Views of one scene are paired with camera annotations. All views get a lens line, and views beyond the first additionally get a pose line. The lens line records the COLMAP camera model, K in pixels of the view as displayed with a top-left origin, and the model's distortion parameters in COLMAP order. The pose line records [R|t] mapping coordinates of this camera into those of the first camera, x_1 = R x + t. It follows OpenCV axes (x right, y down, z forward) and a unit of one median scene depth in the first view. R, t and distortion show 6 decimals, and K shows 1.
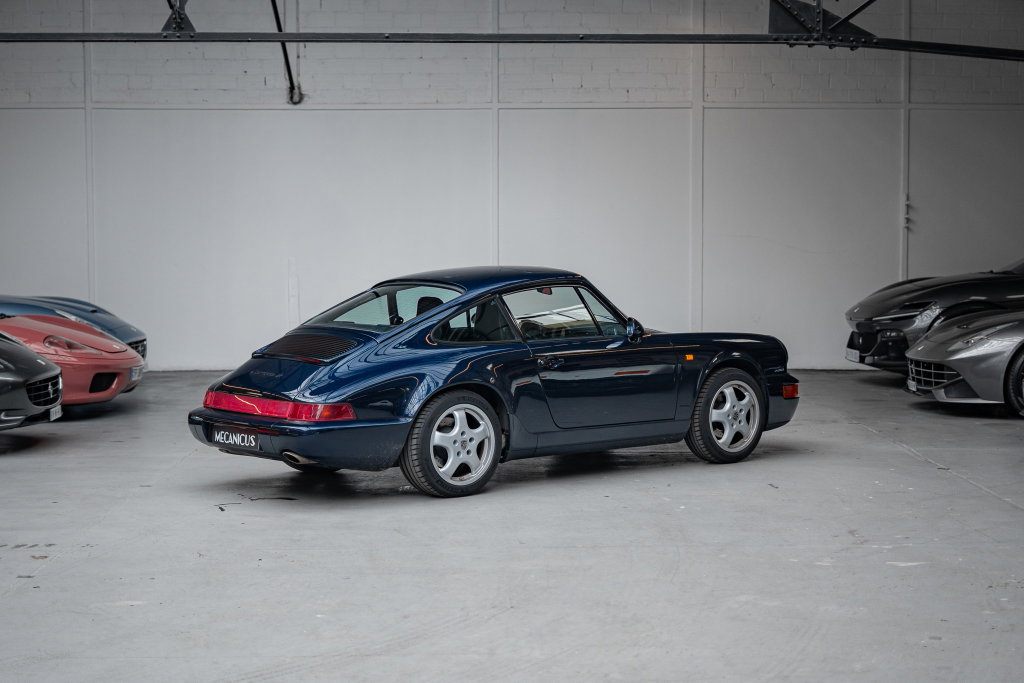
lens RADIAL K [[1839.4, 0, 512.4], [0, 1839.4, 381.2], [0, 0, 1]] dist [-0.007463, -0.080923]
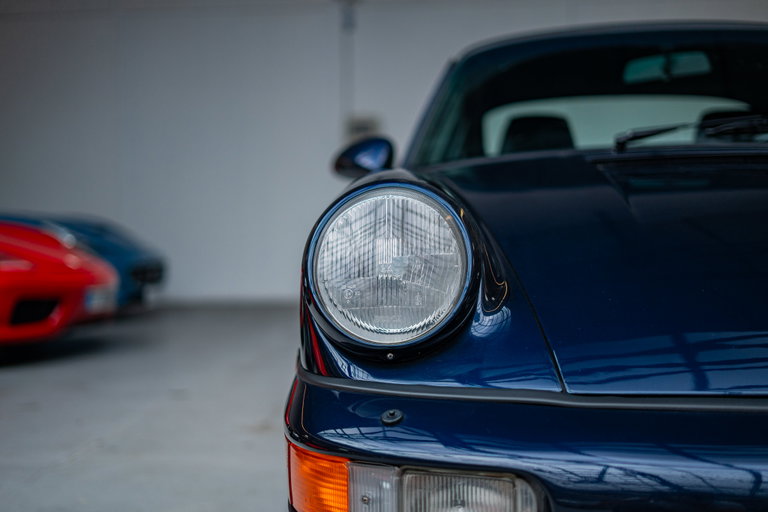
lens RADIAL K [[1272.6, 0, 393.1], [0, 1272.6, 256.8], [0, 0, 1]] dist [-0.015992, 0.038636]
pose [[0.994995, -0.009427, -0.099480, -0.039337], [0.003545, 0.998244, -0.059136, 0.007188], [0.099862, 0.058487, 0.993281, 0.462197]]
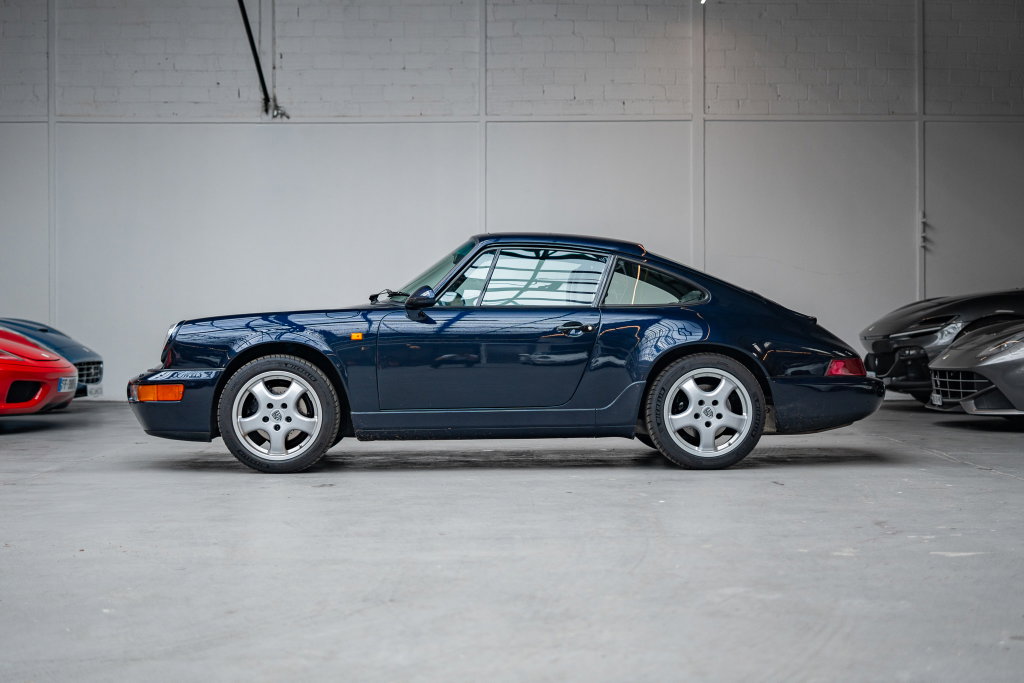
lens RADIAL K [[1696.8, 0, 524.1], [0, 1696.8, 342.6], [0, 0, 1]] dist [-0.015992, 0.038636]
pose [[0.999919, -0.000363, -0.012698, 0.024685], [-0.000589, 0.997192, -0.074889, 0.031900], [0.012690, 0.074891, 0.997111, 0.155323]]
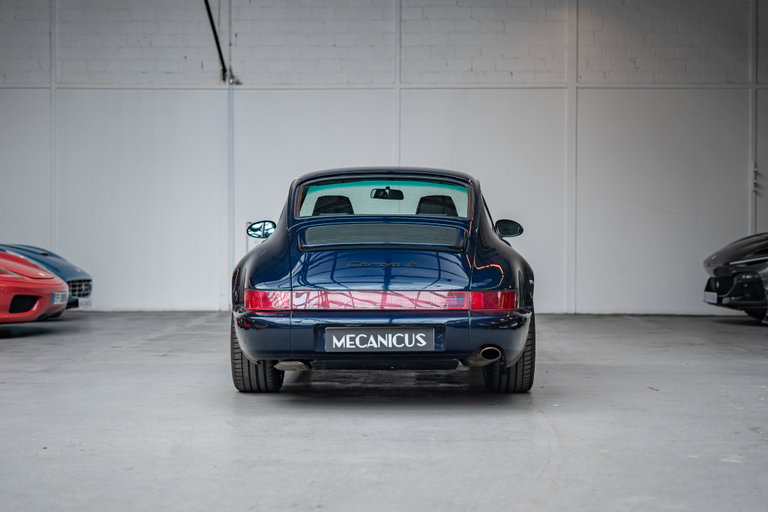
lens RADIAL K [[1288.1, 0, 382.9], [0, 1288.1, 285.6], [0, 0, 1]] dist [-0.008380, -0.032101]
pose [[0.998965, 0.007053, -0.044926, 0.020518], [-0.009764, 0.998125, -0.060419, 0.028299], [0.044415, 0.060795, 0.997162, 0.208065]]
